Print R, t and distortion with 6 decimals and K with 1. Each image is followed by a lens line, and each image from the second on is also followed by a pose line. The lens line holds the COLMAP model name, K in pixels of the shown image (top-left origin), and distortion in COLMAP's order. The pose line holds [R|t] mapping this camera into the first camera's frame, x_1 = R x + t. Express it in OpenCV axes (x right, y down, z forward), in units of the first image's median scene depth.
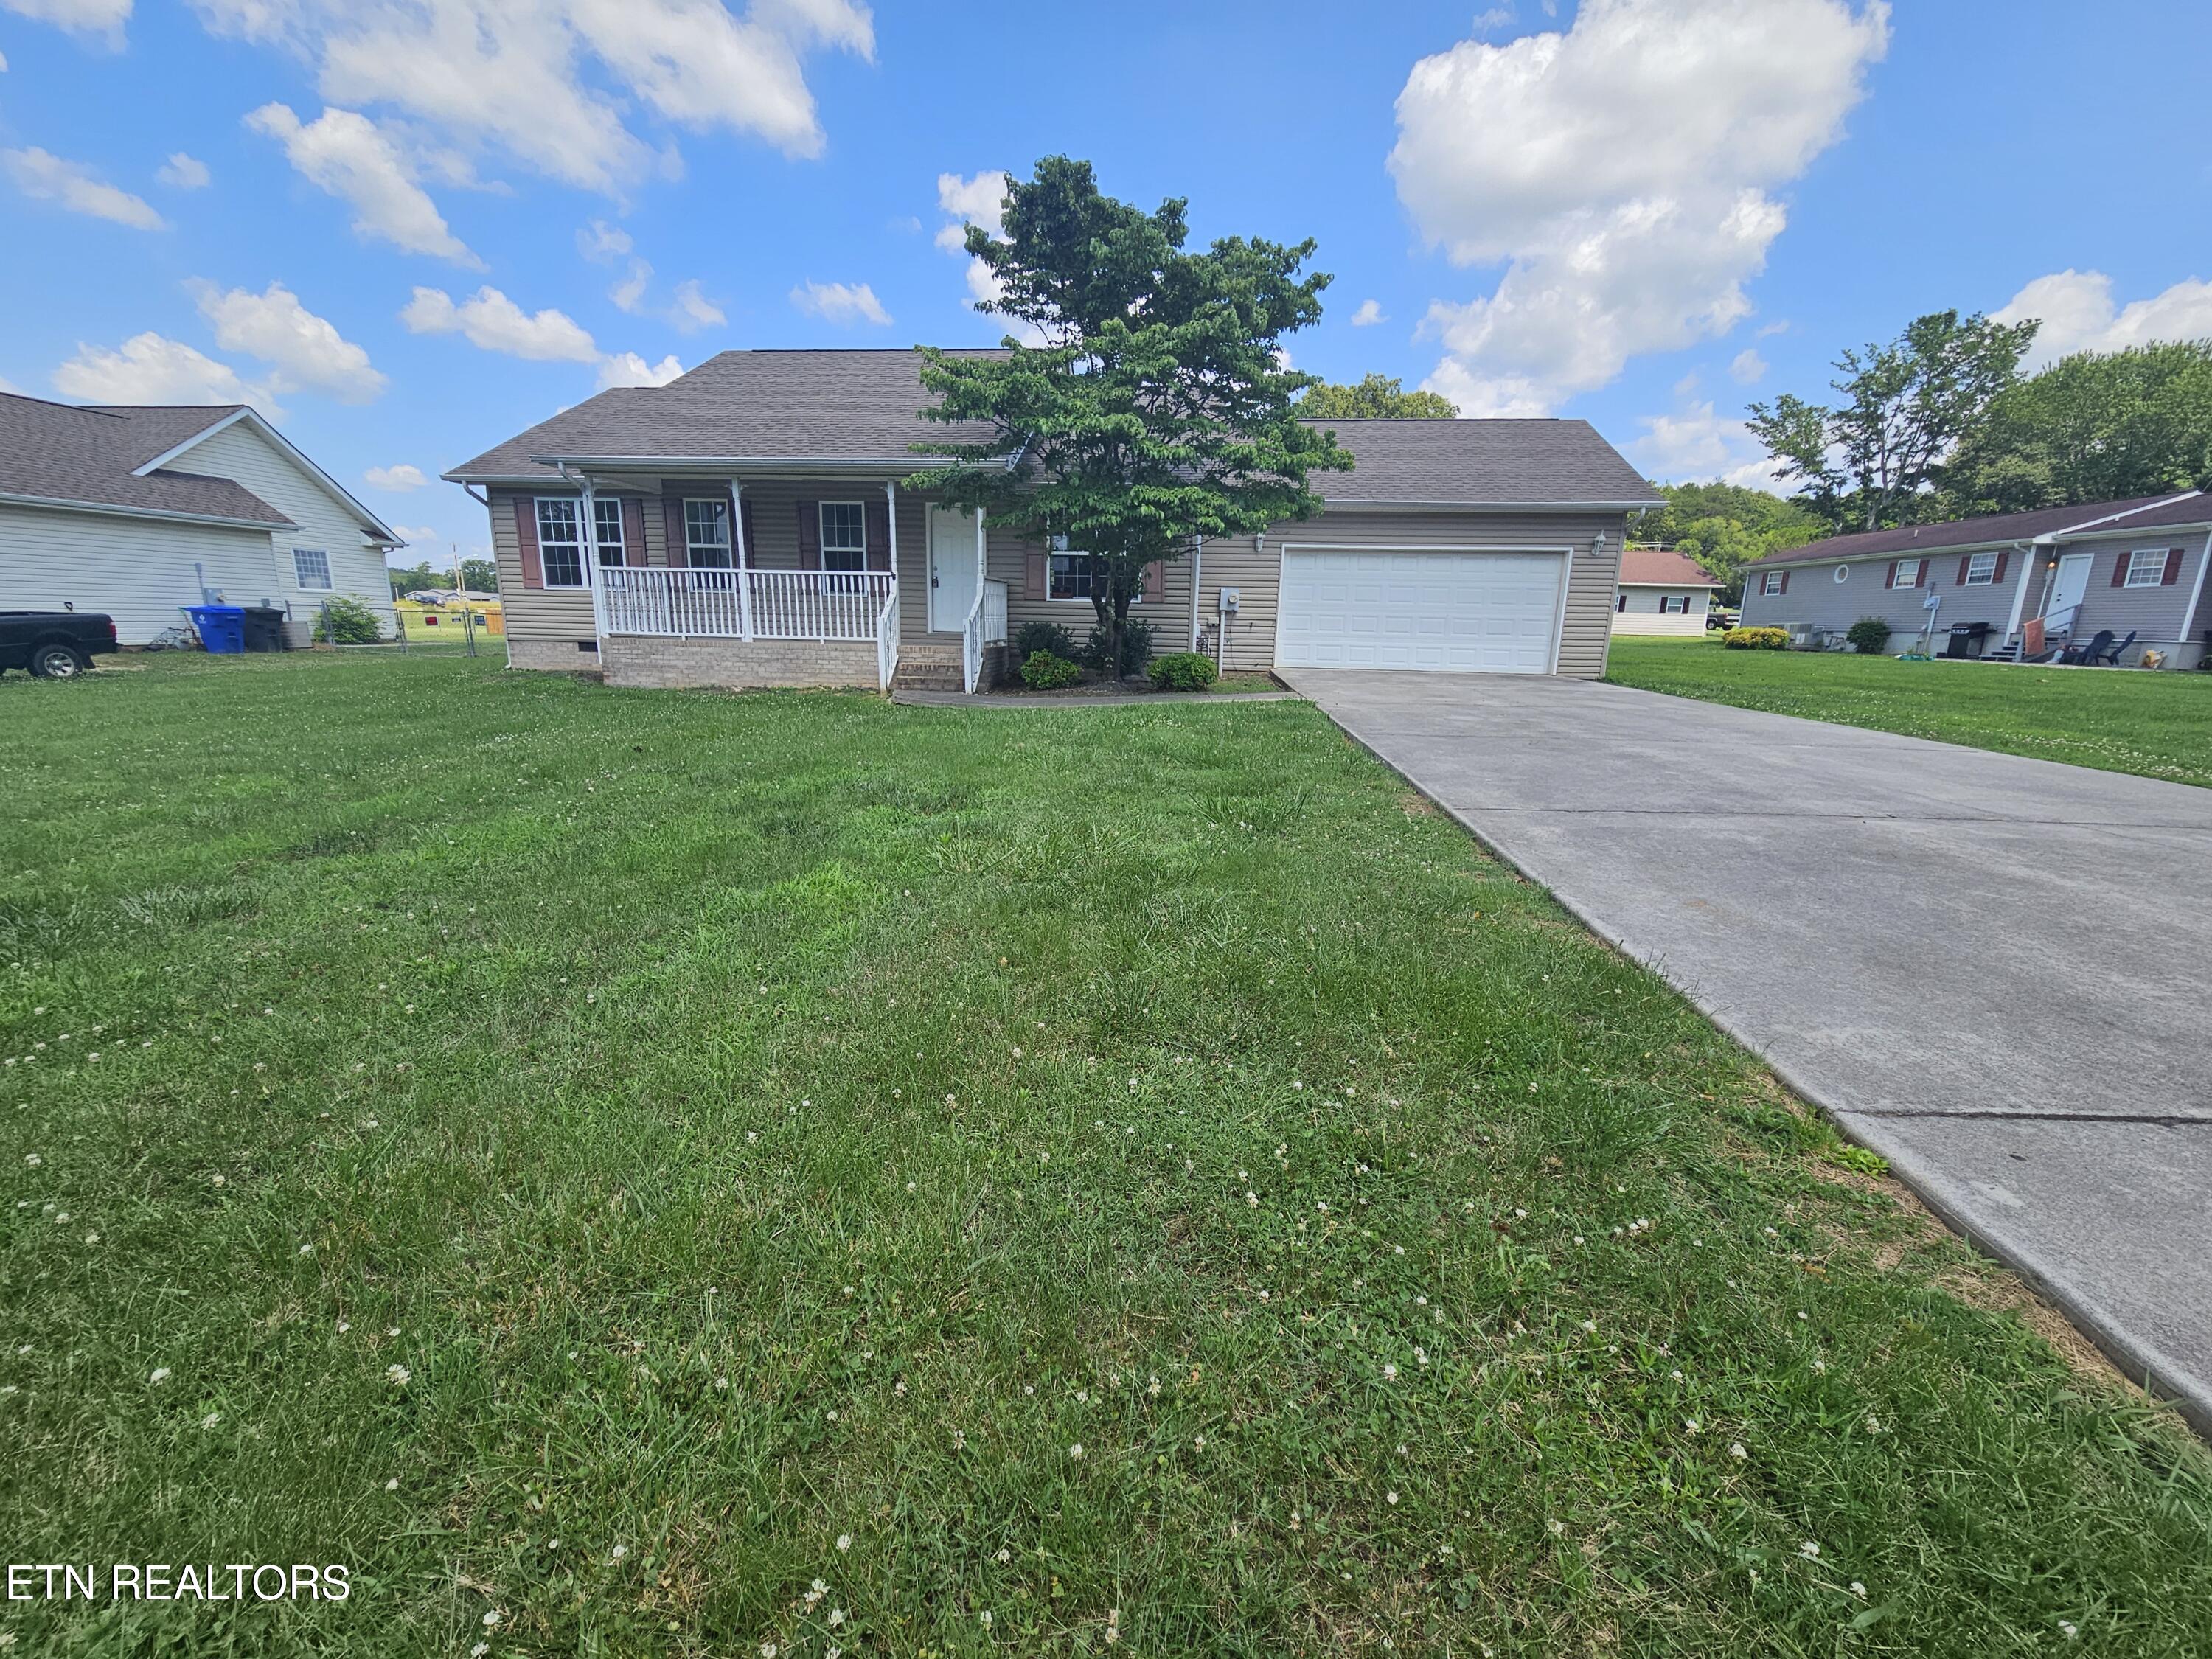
lens RADIAL K [[911.0, 0, 1100.0], [0, 911.0, 839.6], [0, 0, 1]] dist [0.006906, -0.003393]
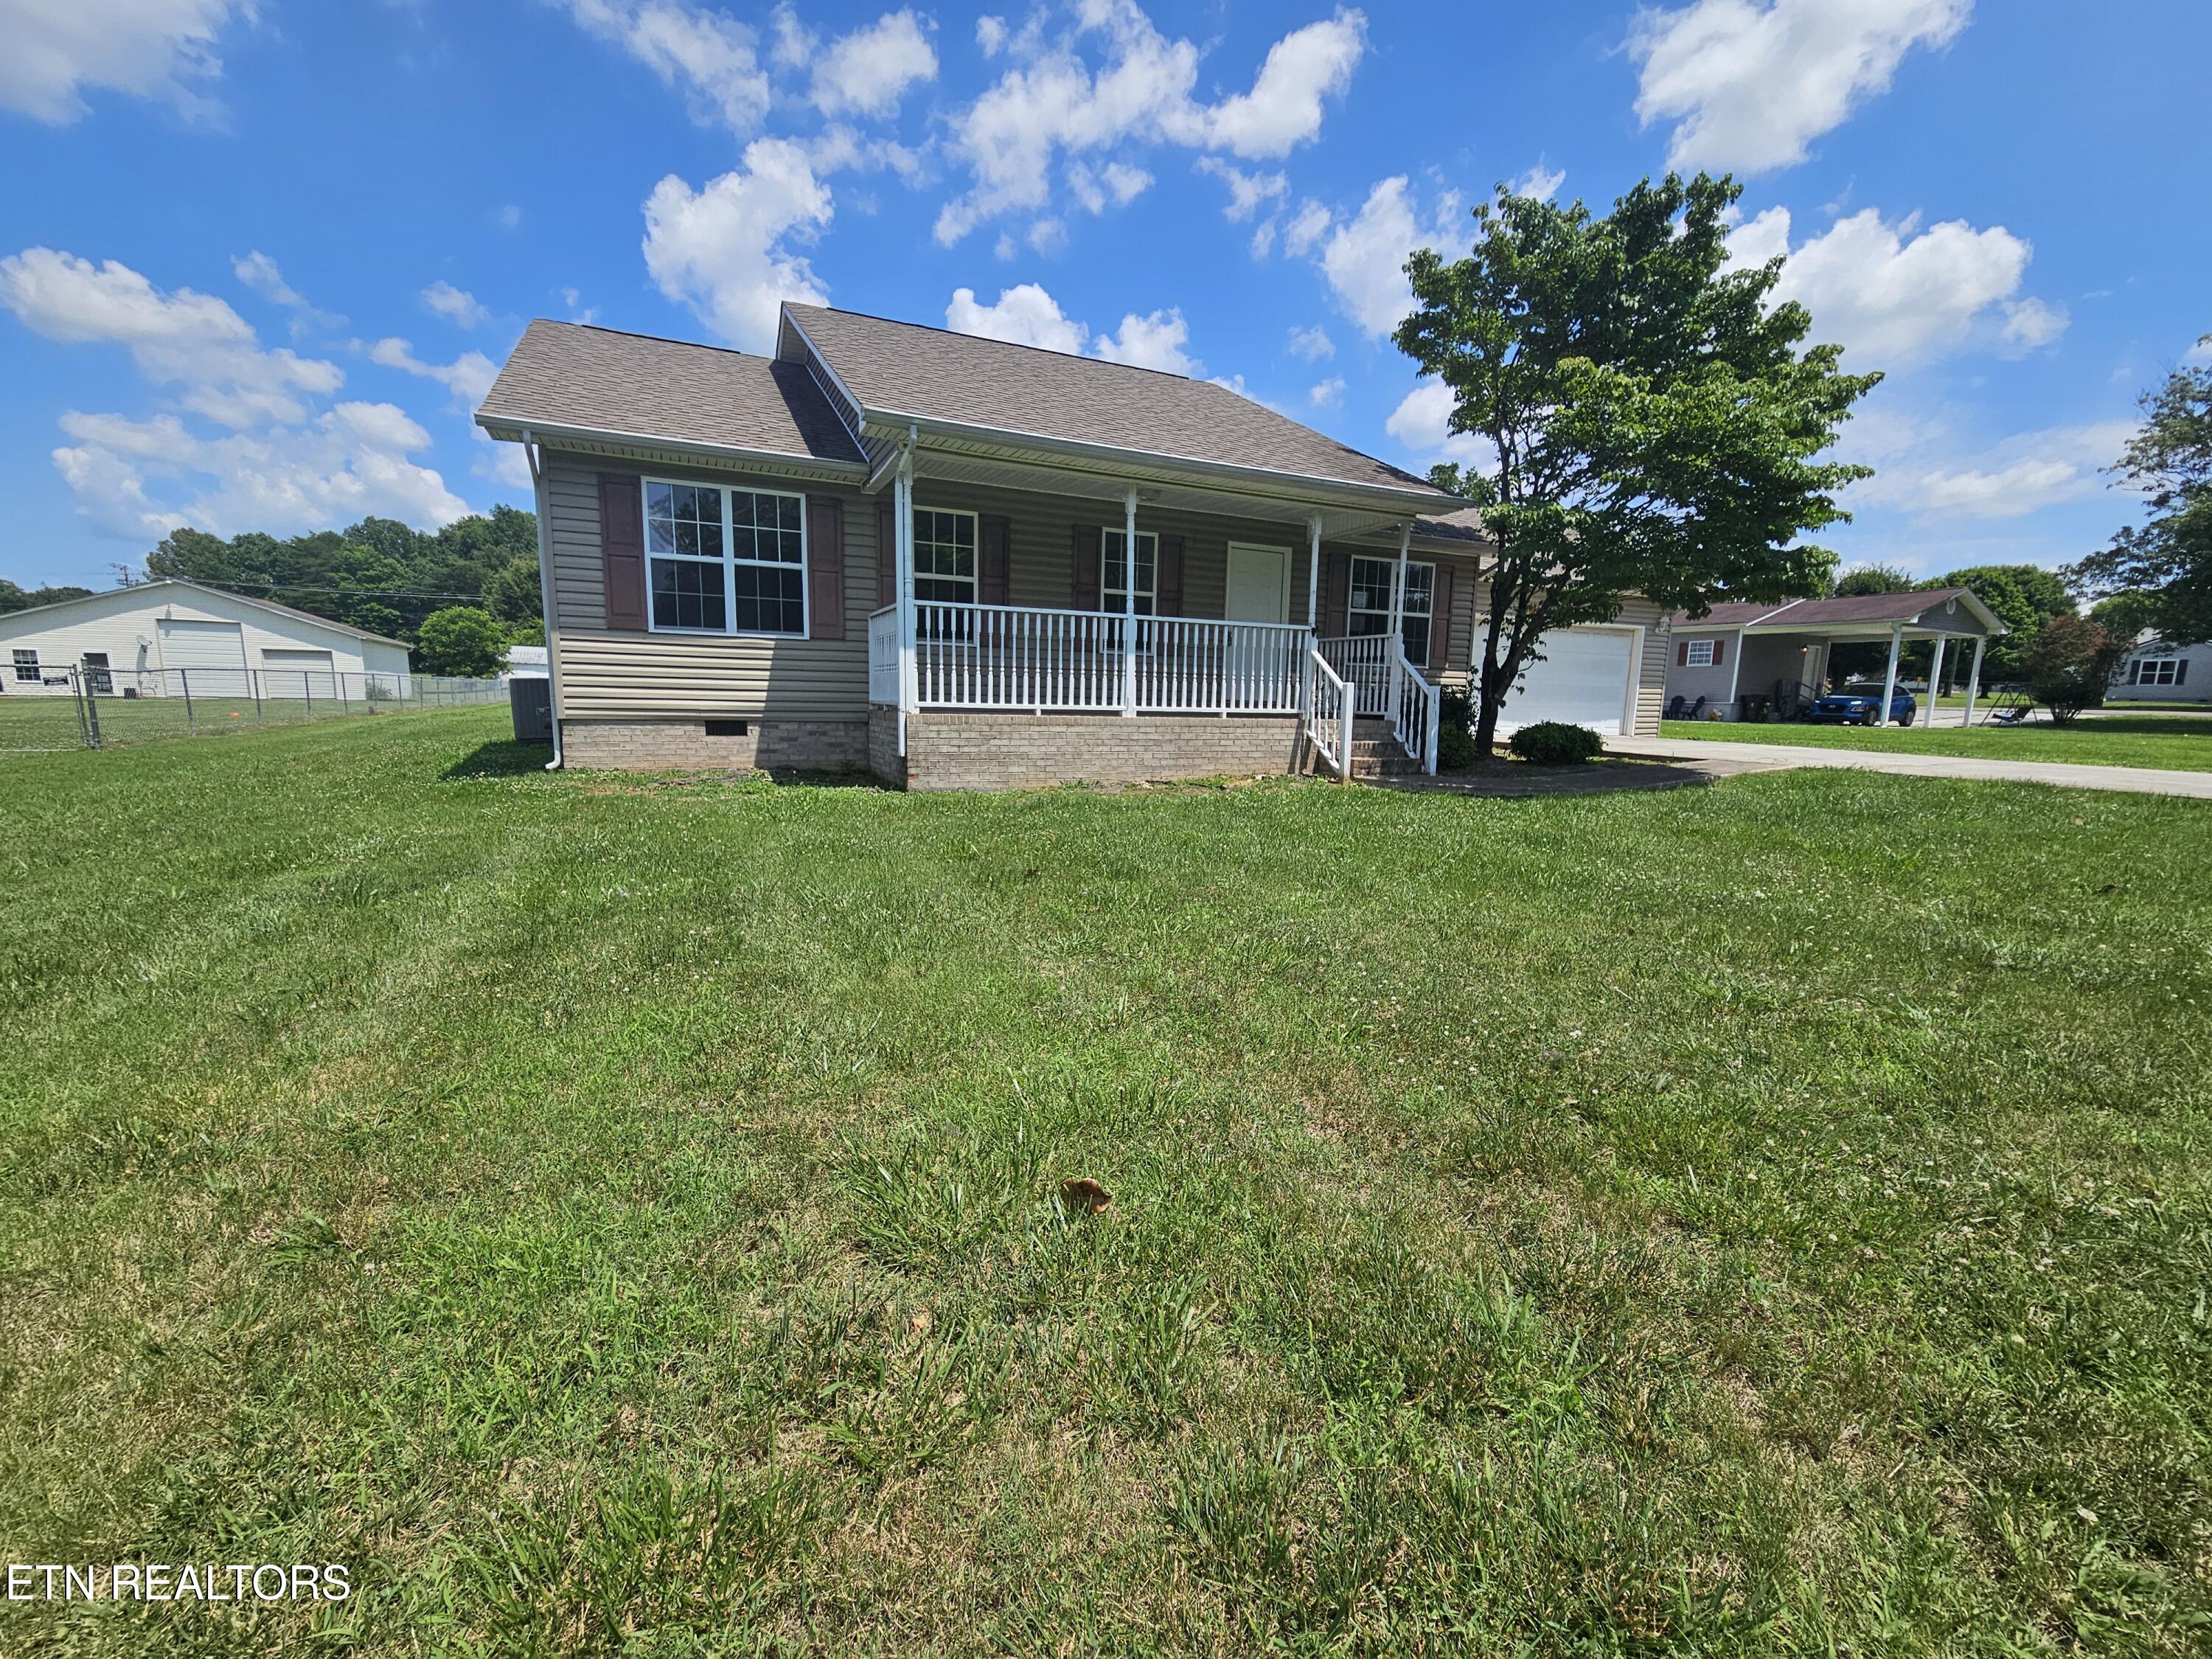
lens RADIAL K [[911.0, 0, 1096.1], [0, 911.0, 833.3], [0, 0, 1]] dist [0.006906, -0.003393]
pose [[0.861274, -0.077400, 0.502211, -0.418622], [0.114435, 0.992487, -0.043292, -0.055927], [-0.495087, 0.094757, 0.863661, 0.231530]]
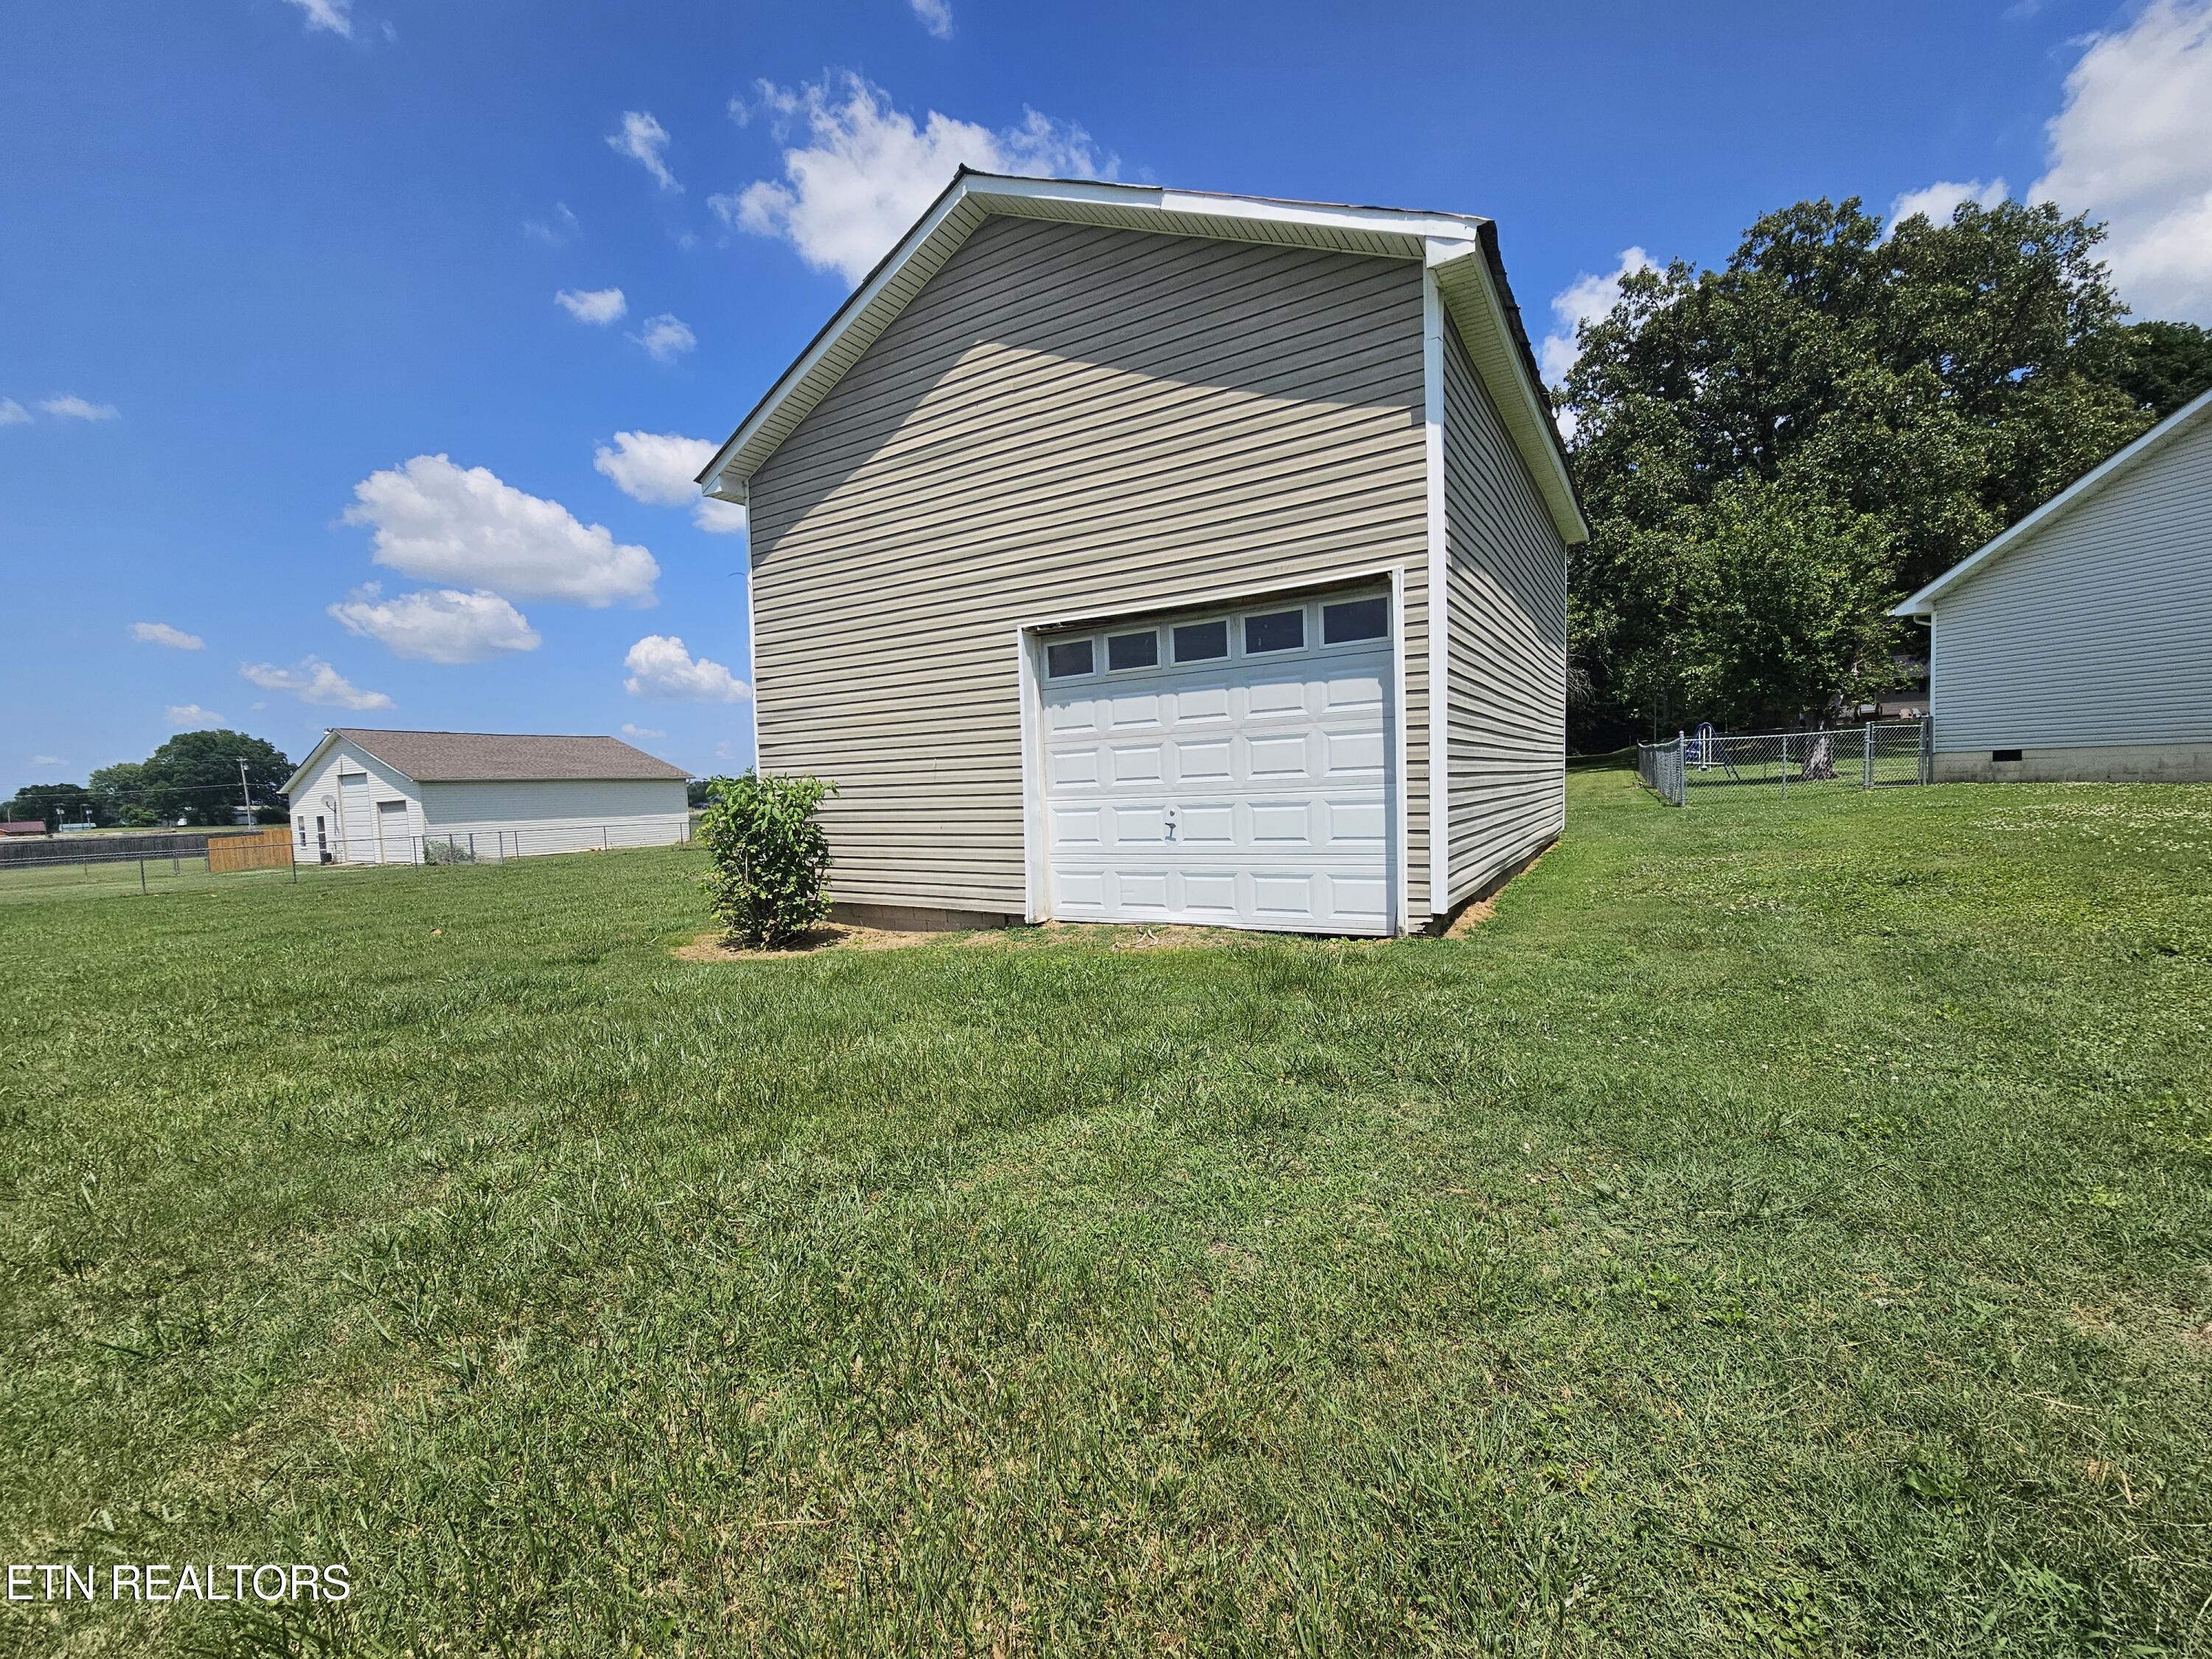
lens RADIAL K [[911.0, 0, 1102.3], [0, 911.0, 831.8], [0, 0, 1]] dist [0.006906, -0.003393]
pose [[0.875257, -0.034520, -0.482424, 0.771722], [-0.052764, 0.984682, -0.166187, -0.446149], [0.480771, 0.170911, 0.860029, 1.839467]]
